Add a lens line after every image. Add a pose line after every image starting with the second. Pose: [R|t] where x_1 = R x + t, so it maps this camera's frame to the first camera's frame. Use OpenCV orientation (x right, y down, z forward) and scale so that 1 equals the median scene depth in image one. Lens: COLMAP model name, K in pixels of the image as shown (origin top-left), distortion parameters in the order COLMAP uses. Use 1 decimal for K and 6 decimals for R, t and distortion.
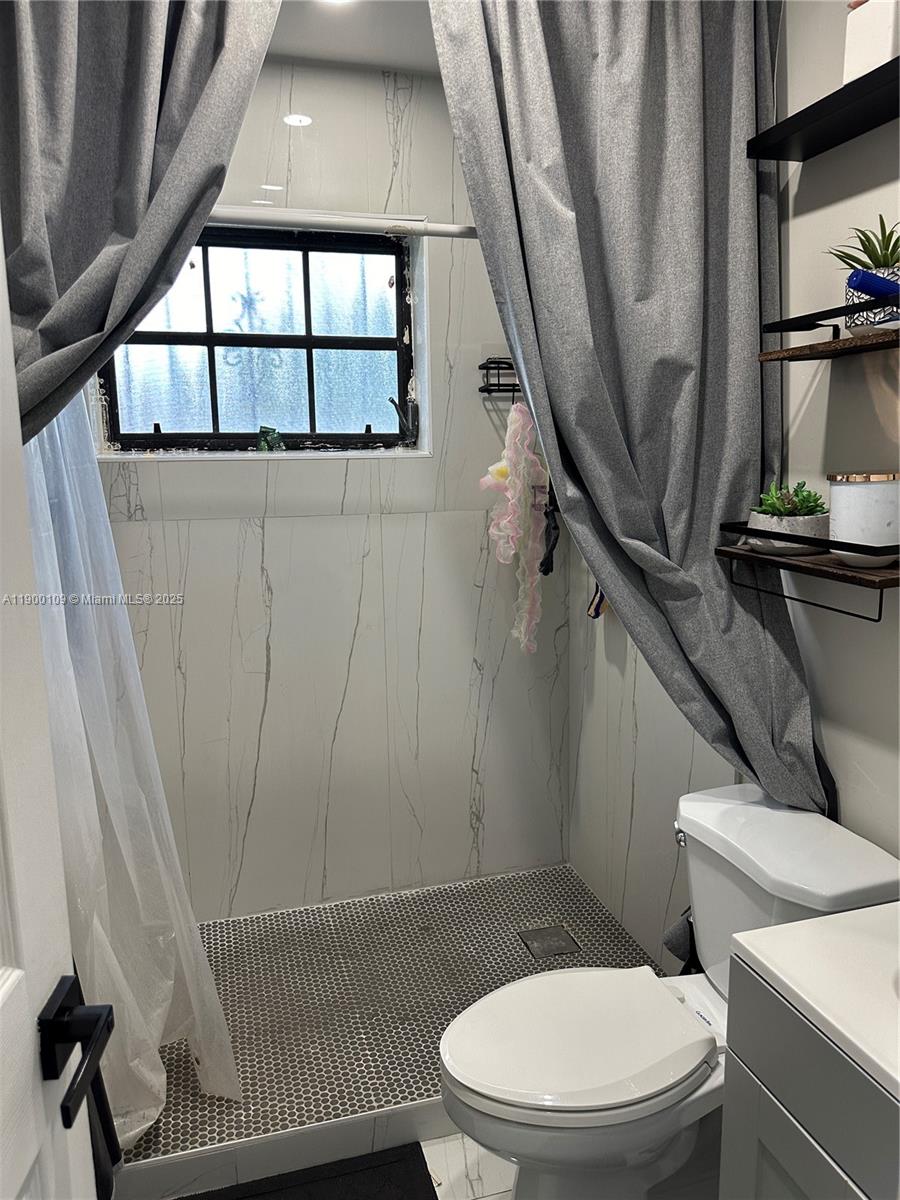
lens RADIAL K [[853.6, 0, 454.2], [0, 853.6, 605.8], [0, 0, 1]] dist [0.008054, -0.020445]
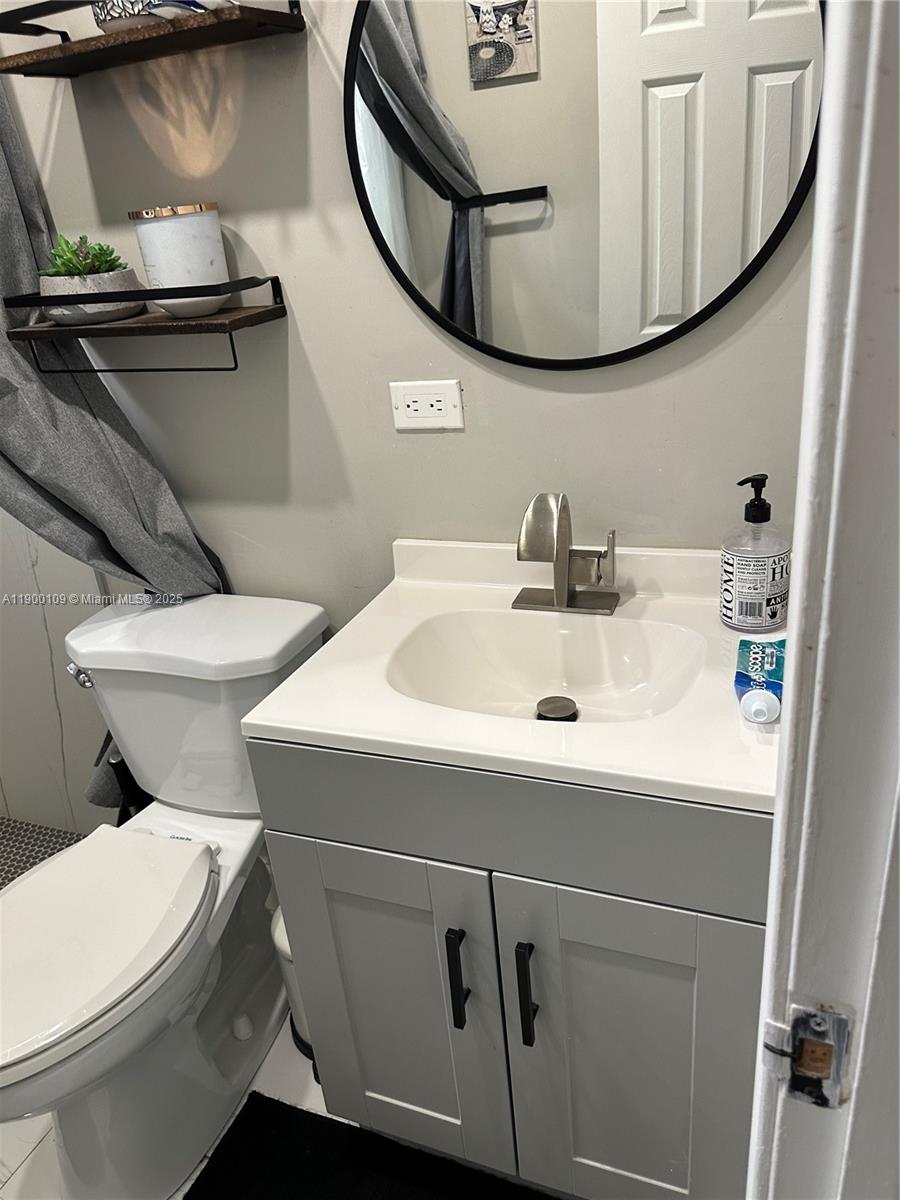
lens RADIAL K [[853.6, 0, 447.5], [0, 853.6, 603.0], [0, 0, 1]] dist [0.008054, -0.020445]
pose [[0.610416, -0.354879, 0.708134, -0.103561], [0.221679, 0.934831, 0.277400, 0.041489], [-0.760428, -0.012351, 0.649304, 0.162919]]
